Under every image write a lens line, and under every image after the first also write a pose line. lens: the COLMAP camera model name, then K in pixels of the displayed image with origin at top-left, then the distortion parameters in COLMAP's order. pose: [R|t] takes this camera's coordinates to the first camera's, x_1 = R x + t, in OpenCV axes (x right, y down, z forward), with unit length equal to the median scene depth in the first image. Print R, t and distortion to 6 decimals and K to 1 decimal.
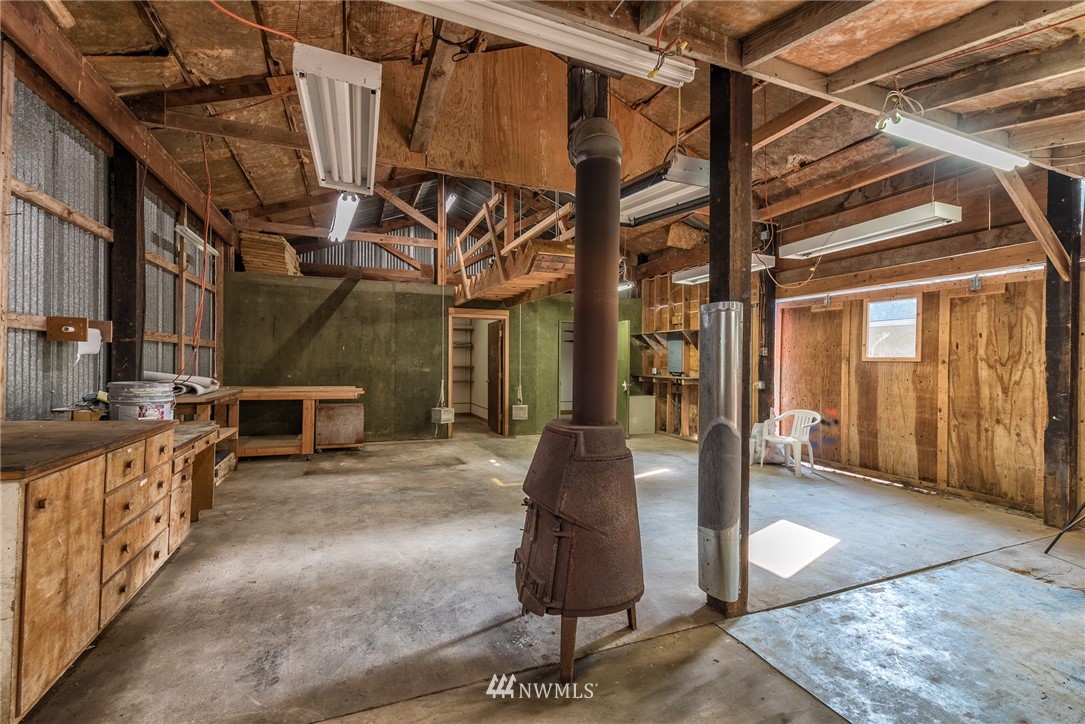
lens RADIAL K [[466.4, 0, 544.7], [0, 466.4, 362.8], [0, 0, 1]] dist [-0.002539, 0.000104]
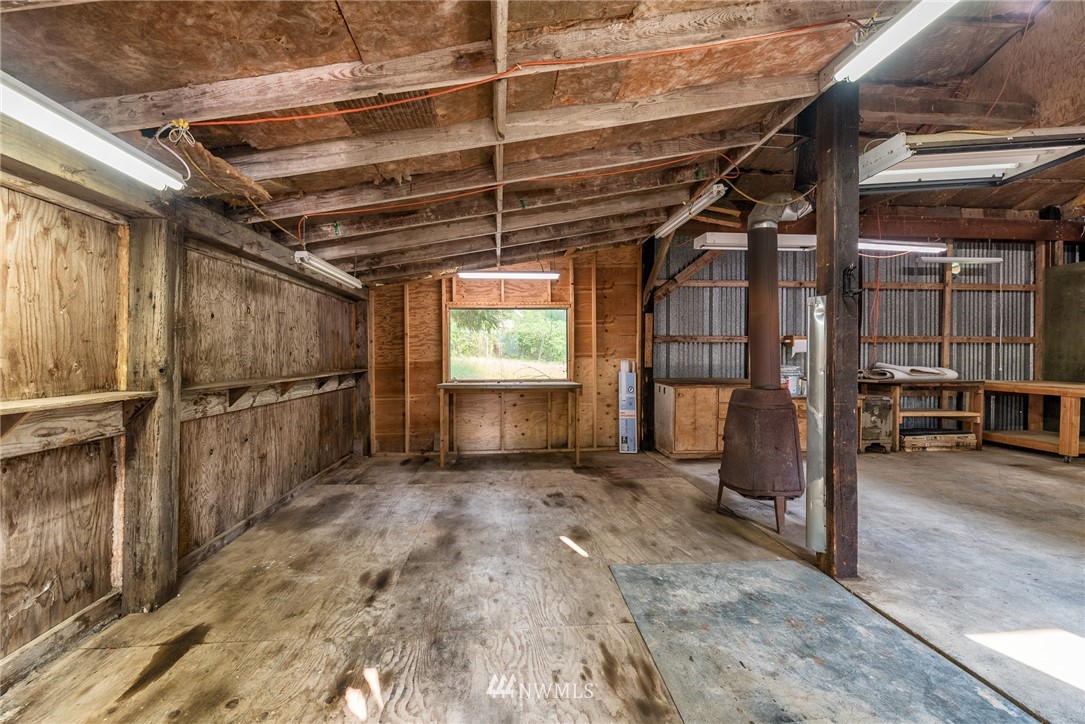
lens RADIAL K [[466.4, 0, 541.9], [0, 466.4, 359.2], [0, 0, 1]] dist [-0.002539, 0.000104]
pose [[-0.302591, 0.001556, -0.953119, 1.947231], [-0.001616, 0.999996, 0.002146, 0.007394], [0.953119, 0.002190, -0.302587, 0.762719]]
